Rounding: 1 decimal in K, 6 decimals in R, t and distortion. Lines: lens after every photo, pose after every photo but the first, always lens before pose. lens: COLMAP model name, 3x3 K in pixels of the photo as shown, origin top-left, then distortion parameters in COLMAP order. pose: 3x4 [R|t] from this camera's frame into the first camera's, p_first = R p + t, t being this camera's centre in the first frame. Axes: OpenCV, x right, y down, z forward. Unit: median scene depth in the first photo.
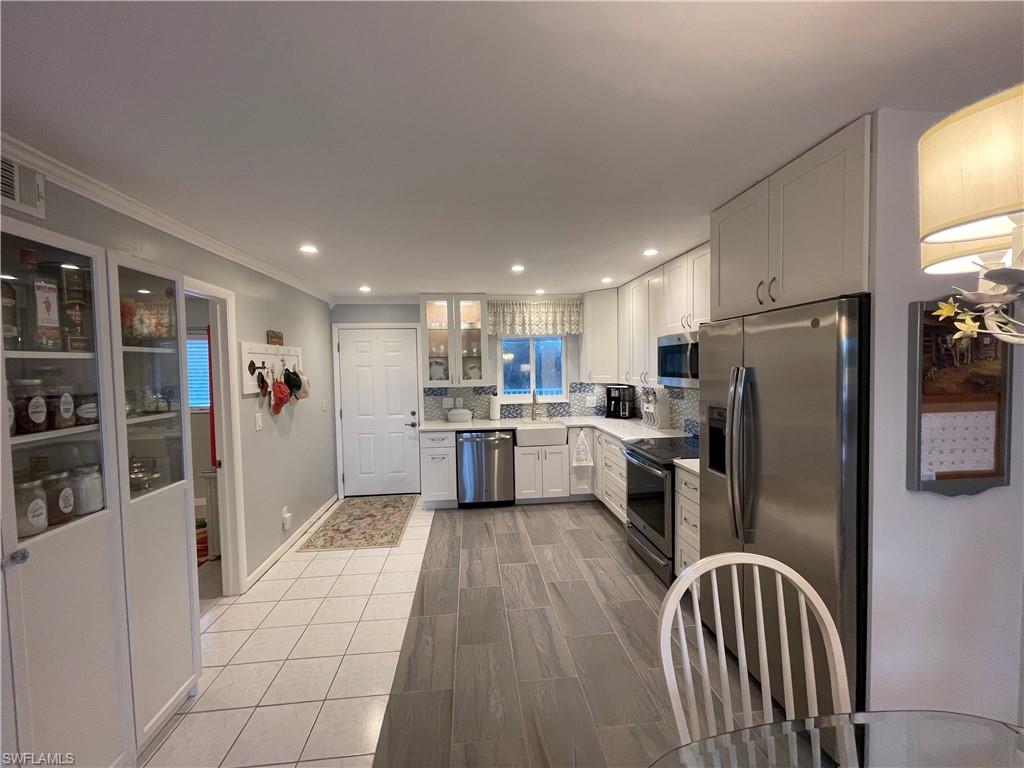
lens RADIAL K [[413.4, 0, 510.2], [0, 413.4, 382.3], [0, 0, 1]] dist [0.000282, -0.000803]
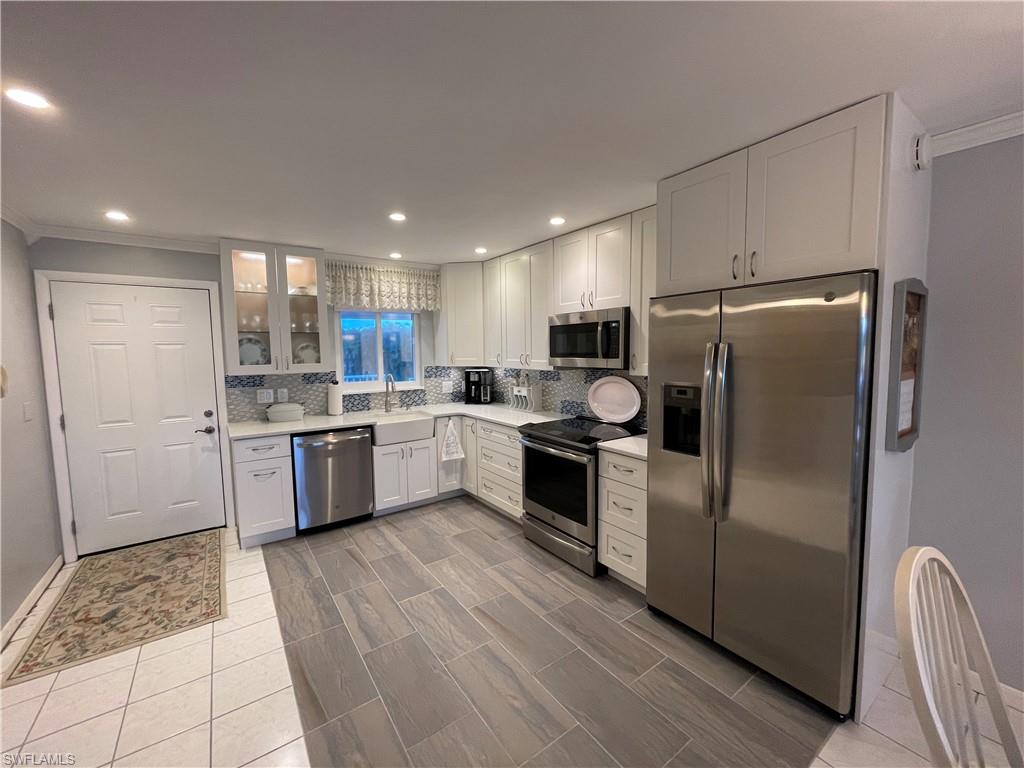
lens RADIAL K [[413.4, 0, 511.2], [0, 413.4, 382.9], [0, 0, 1]] dist [0.000282, -0.000803]
pose [[0.868632, -0.032162, 0.494413, -0.179294], [0.015077, 0.999145, 0.038506, 0.006677], [-0.495229, -0.025994, 0.868374, 0.205619]]
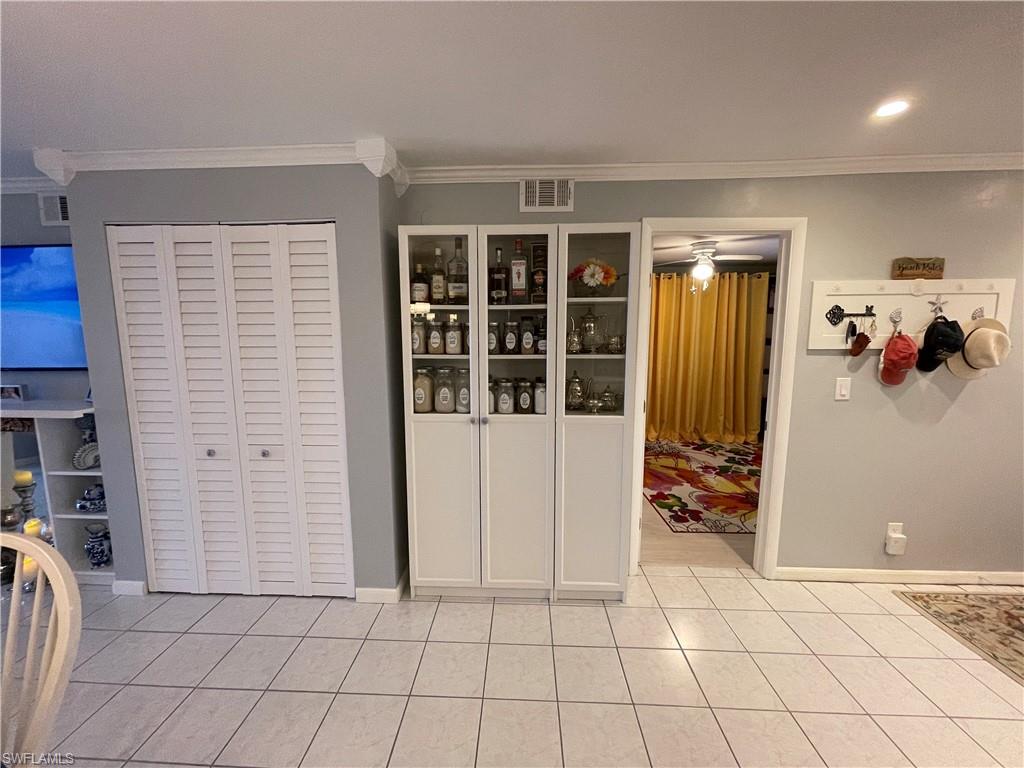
lens RADIAL K [[413.4, 0, 505.5], [0, 413.4, 385.4], [0, 0, 1]] dist [0.000282, -0.000803]
pose [[-0.145473, 0.145946, -0.978538, 0.170014], [-0.033444, 0.987769, 0.152295, -0.002903], [0.988797, 0.054881, -0.138813, 0.417568]]
